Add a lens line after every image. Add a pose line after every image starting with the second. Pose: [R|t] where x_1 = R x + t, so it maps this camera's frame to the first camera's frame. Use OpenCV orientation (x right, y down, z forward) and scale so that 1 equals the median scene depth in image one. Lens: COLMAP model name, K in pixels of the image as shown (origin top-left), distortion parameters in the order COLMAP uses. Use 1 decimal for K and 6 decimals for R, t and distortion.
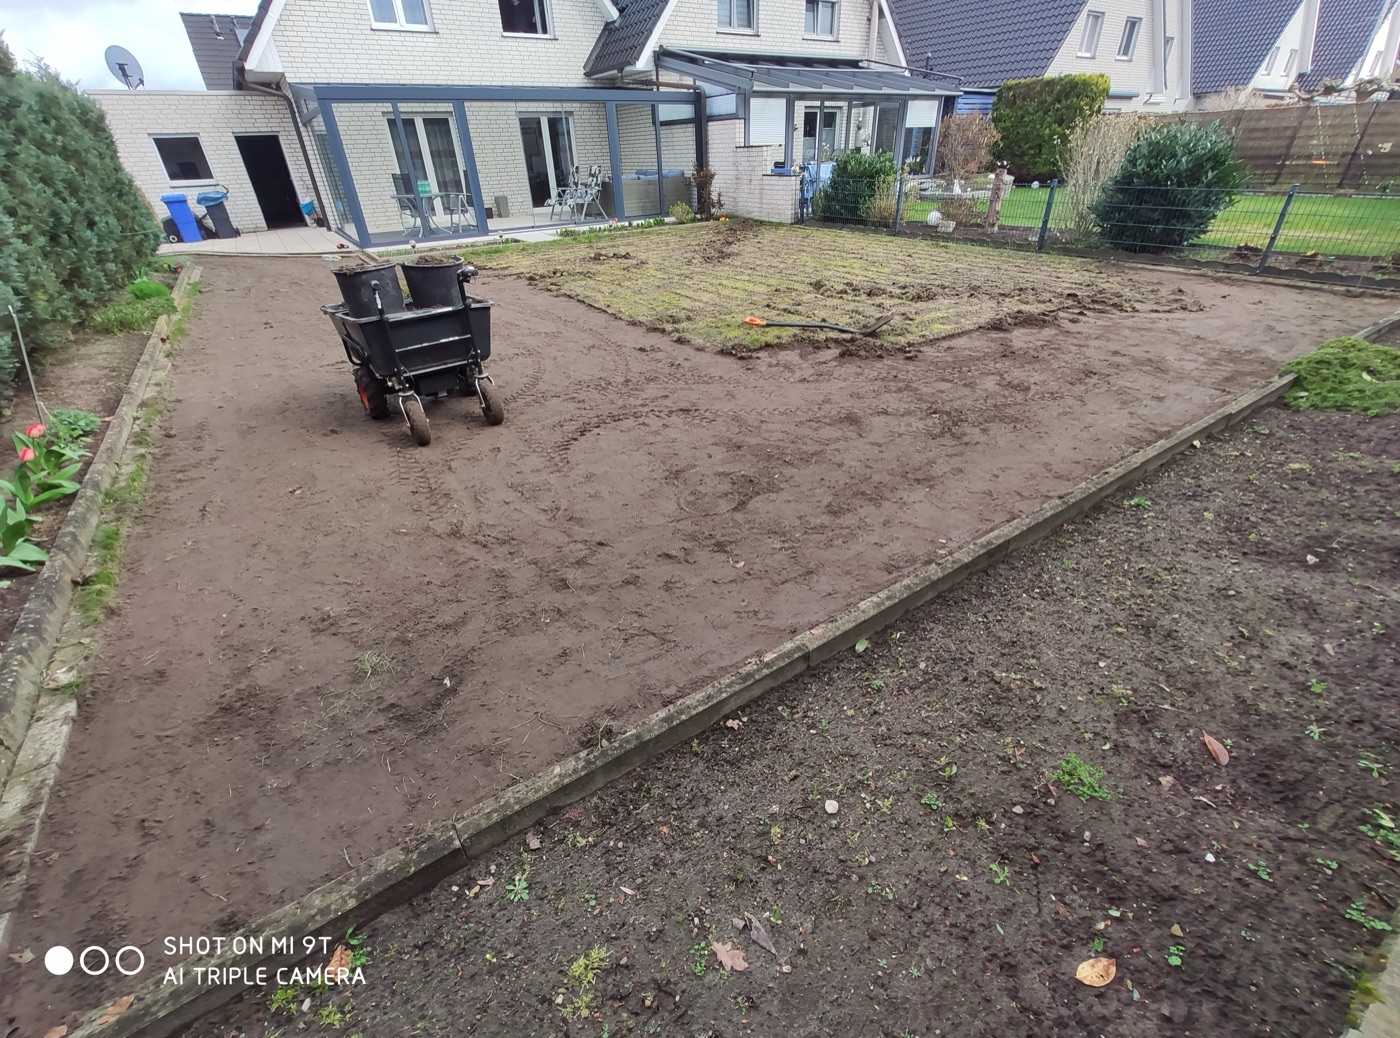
lens RADIAL K [[606.3, 0, 701.5], [0, 606.3, 516.9], [0, 0, 1]] dist [-0.009805, 0.003606]
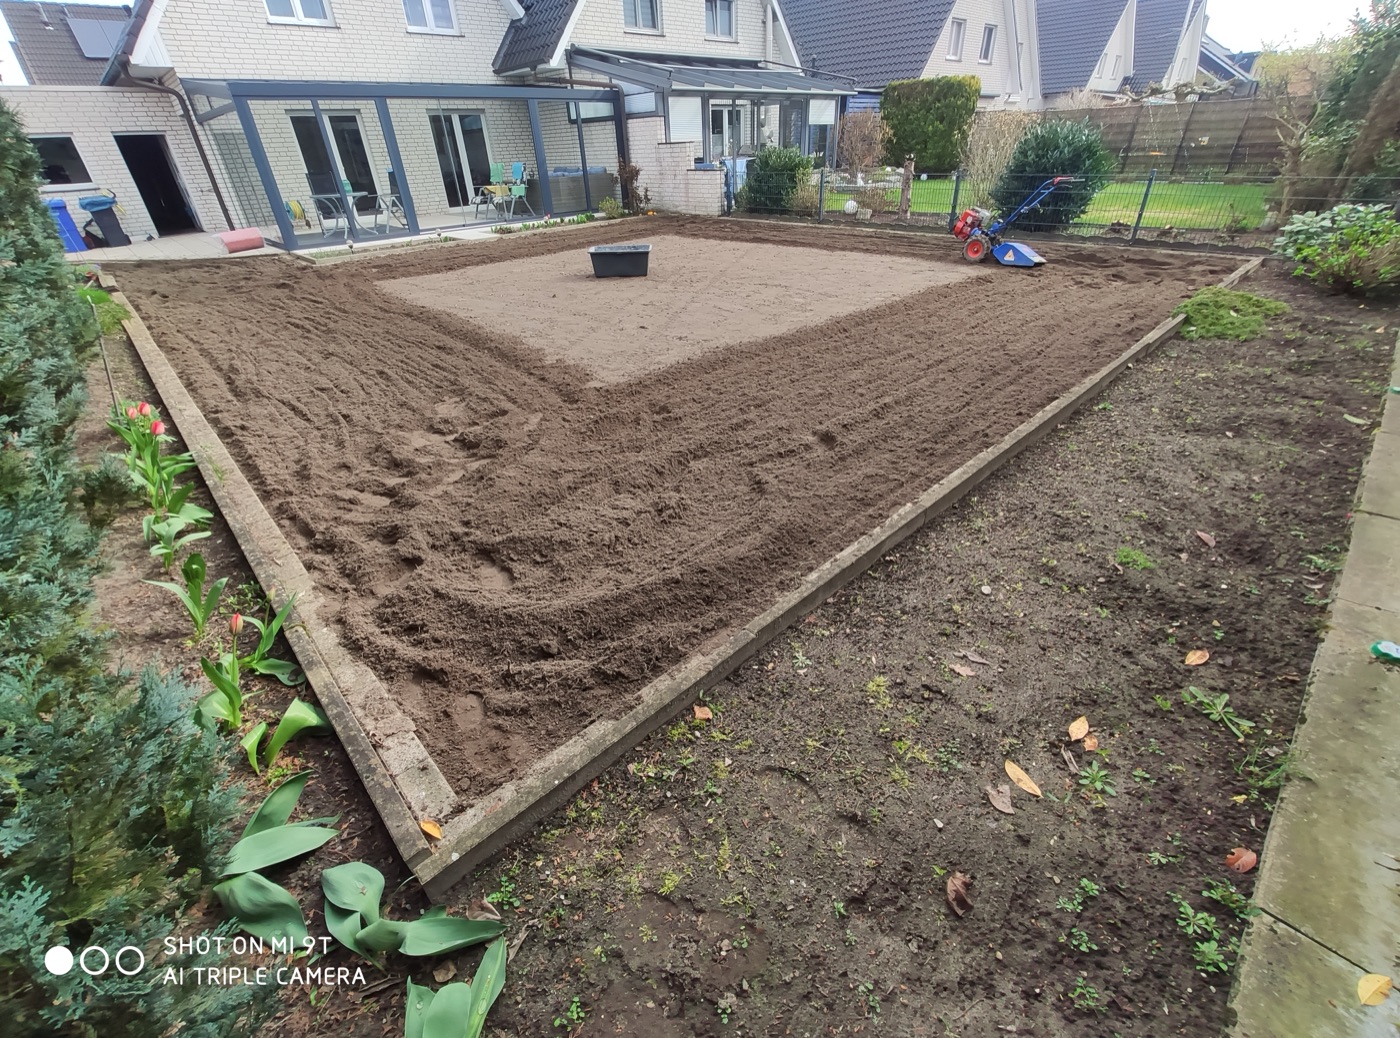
lens RADIAL K [[606.3, 0, 700.1], [0, 606.3, 518.2], [0, 0, 1]] dist [-0.009805, 0.003606]
pose [[0.986473, -0.090561, 0.136638, -0.094442], [0.090106, 0.995887, 0.009524, 0.034539], [-0.136939, 0.002917, 0.990575, -0.049440]]
